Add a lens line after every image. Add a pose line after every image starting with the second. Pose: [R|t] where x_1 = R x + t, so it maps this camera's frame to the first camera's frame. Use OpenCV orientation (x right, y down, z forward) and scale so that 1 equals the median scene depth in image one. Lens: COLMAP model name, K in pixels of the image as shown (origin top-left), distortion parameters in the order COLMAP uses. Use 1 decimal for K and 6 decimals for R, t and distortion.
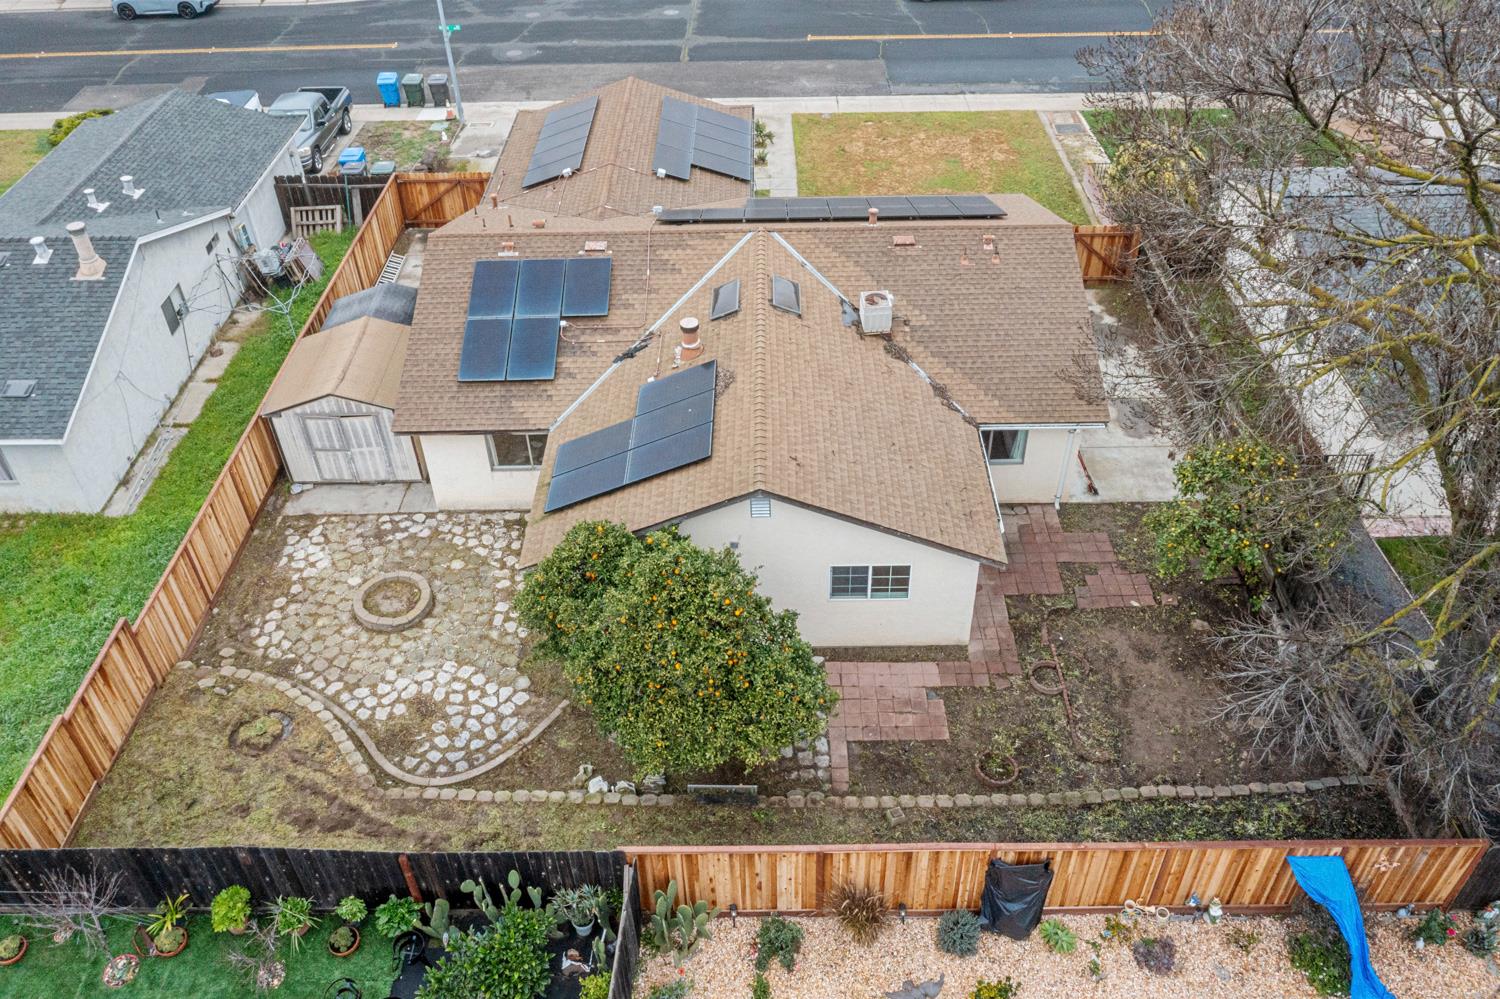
lens RADIAL K [[1187.8, 0, 749.6], [0, 1187.8, 500.3], [0, 0, 1]] dist [-0.017091, 0.022333]
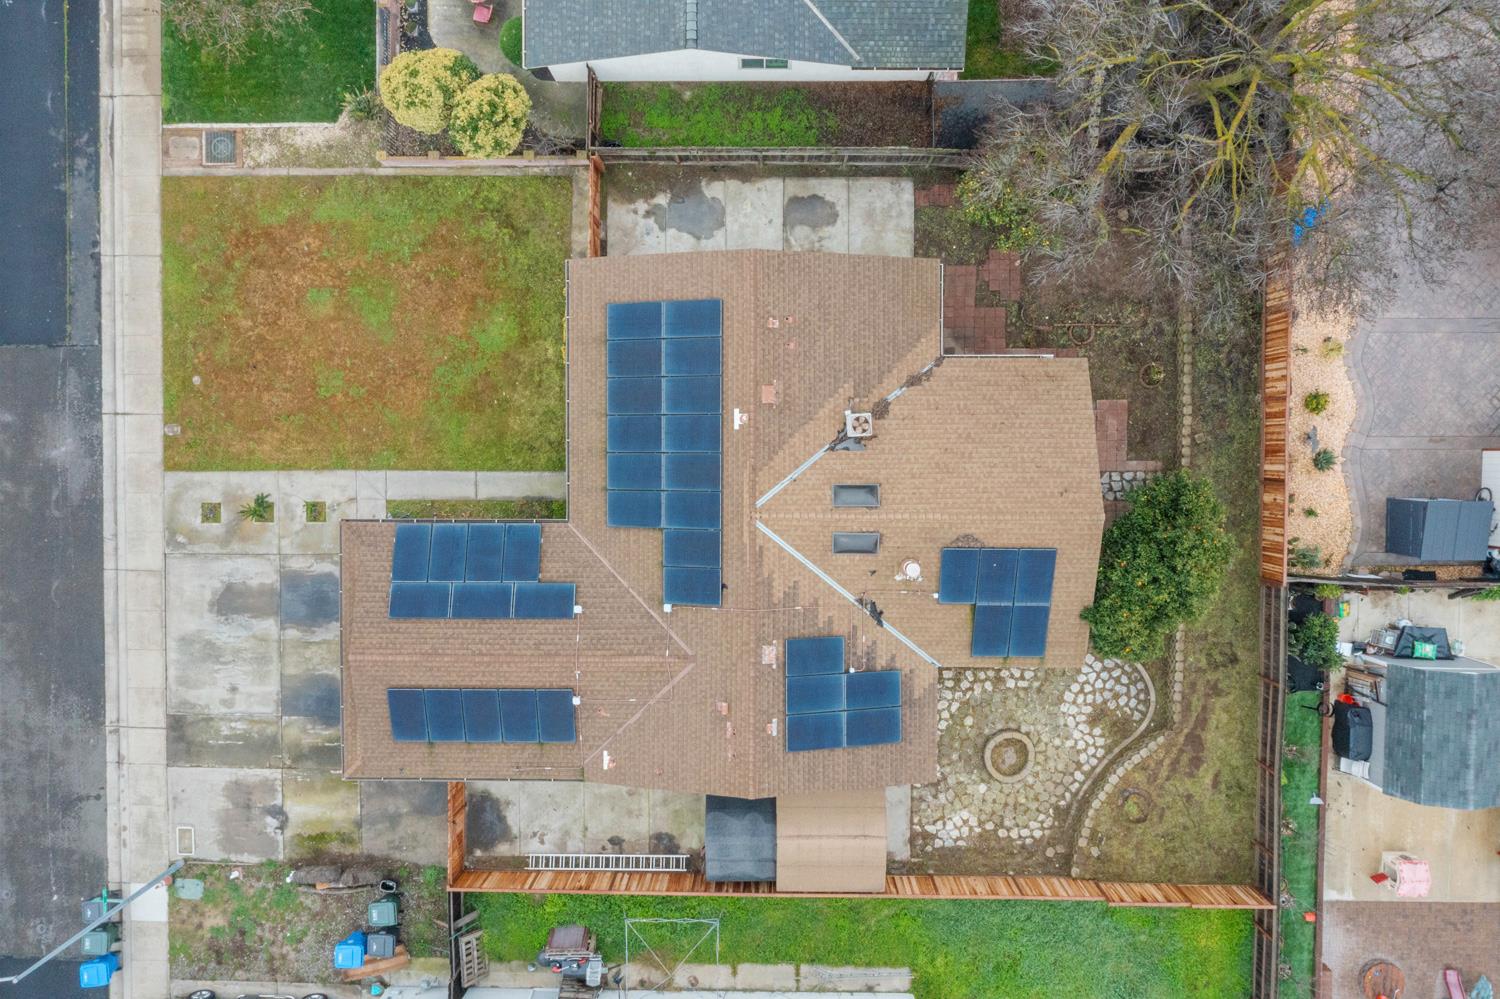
lens RADIAL K [[1187.8, 0, 750.1], [0, 1187.8, 494.1], [0, 0, 1]] dist [-0.017091, 0.022333]
pose [[-0.004670, -0.999935, -0.010393, 0.051931], [0.650189, -0.010932, 0.759694, -1.361609], [-0.759758, -0.003209, 0.650198, 0.295697]]
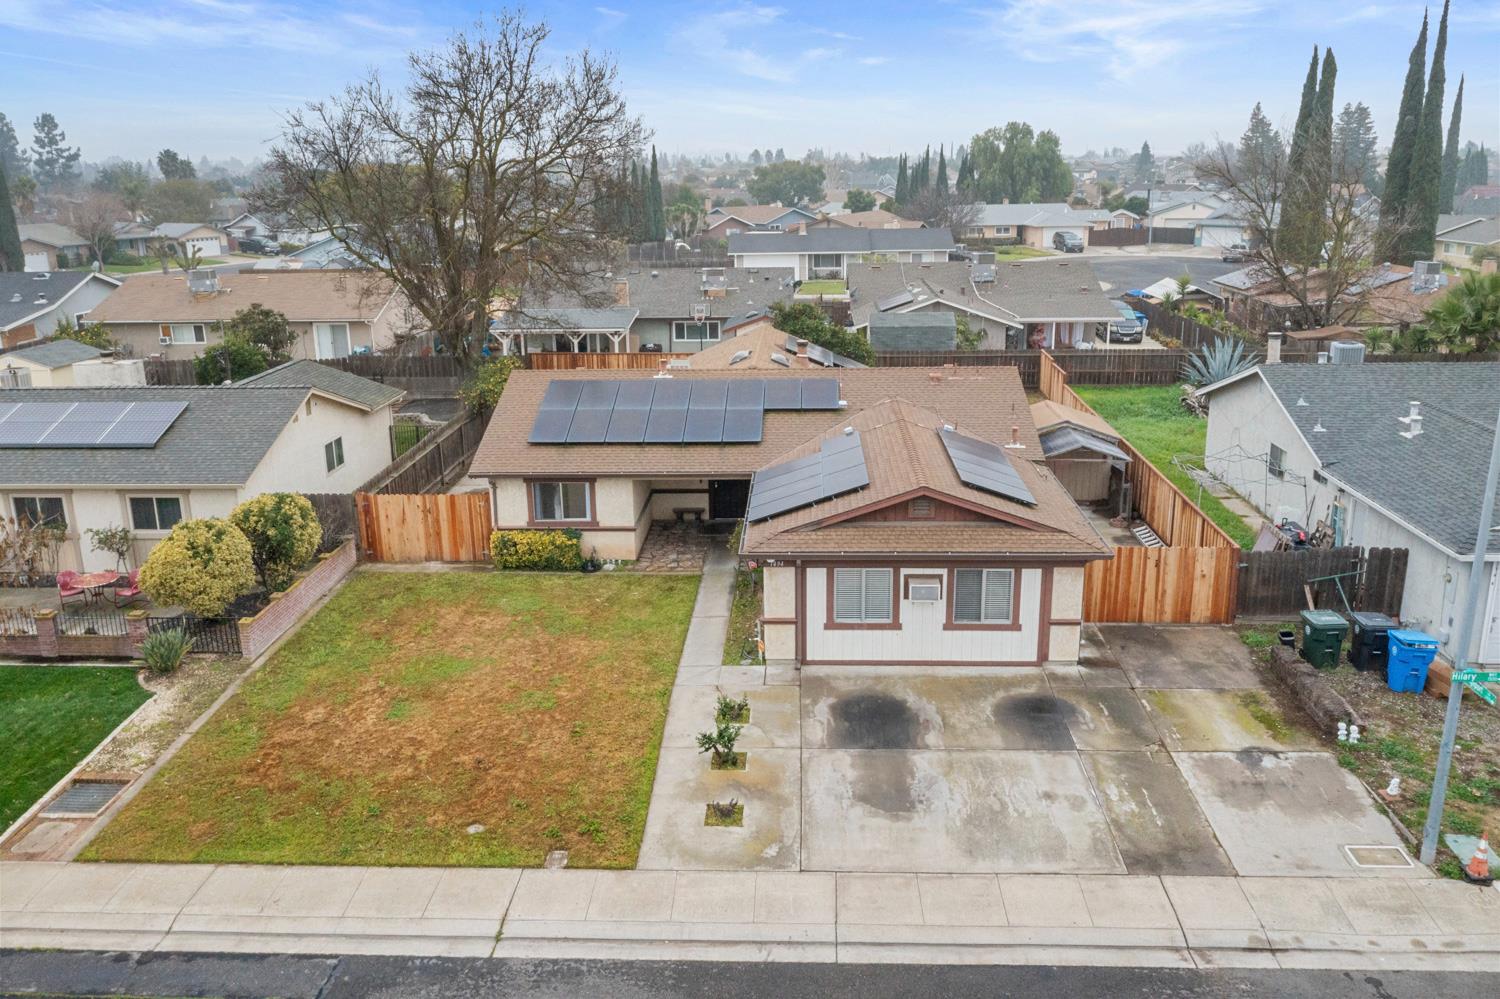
lens RADIAL K [[1187.8, 0, 749.0], [0, 1187.8, 490.6], [0, 0, 1]] dist [-0.017091, 0.022333]
pose [[-0.998744, 0.016886, 0.047173, -0.046949], [0.048433, 0.566524, 0.822620, -1.461457], [-0.012834, 0.823872, -0.566631, 2.141600]]
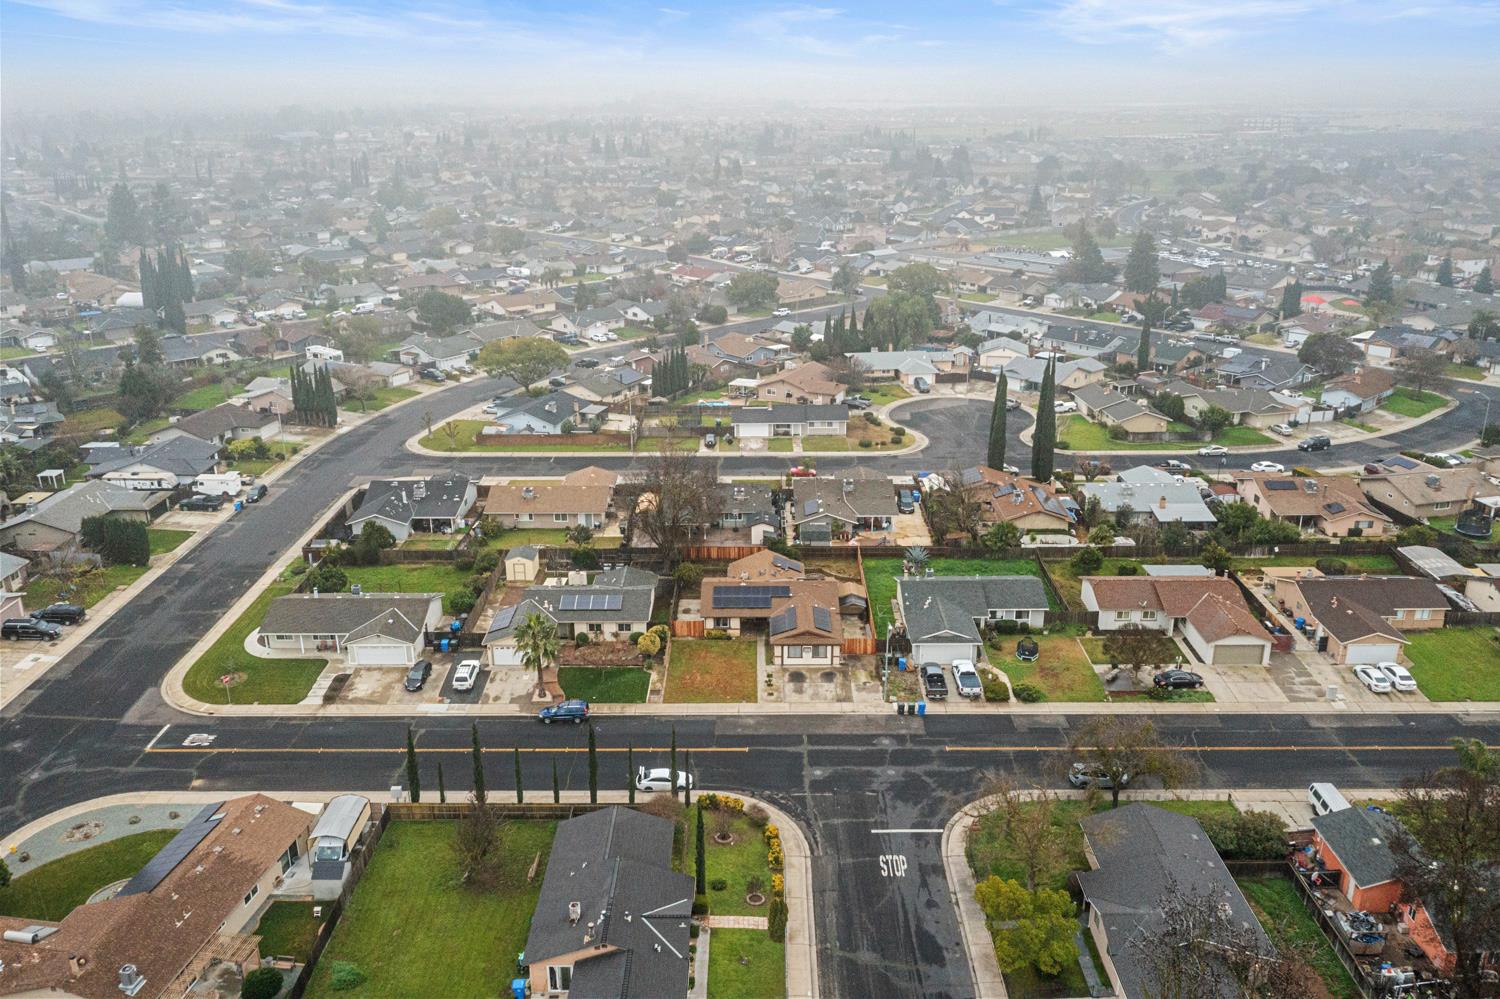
lens RADIAL K [[1187.8, 0, 748.1], [0, 1187.8, 500.9], [0, 0, 1]] dist [-0.017091, 0.022333]
pose [[-0.999797, 0.019203, 0.006027, 0.062753], [0.014958, 0.508571, 0.860890, -5.280405], [0.013467, 0.860806, -0.508755, 3.665755]]
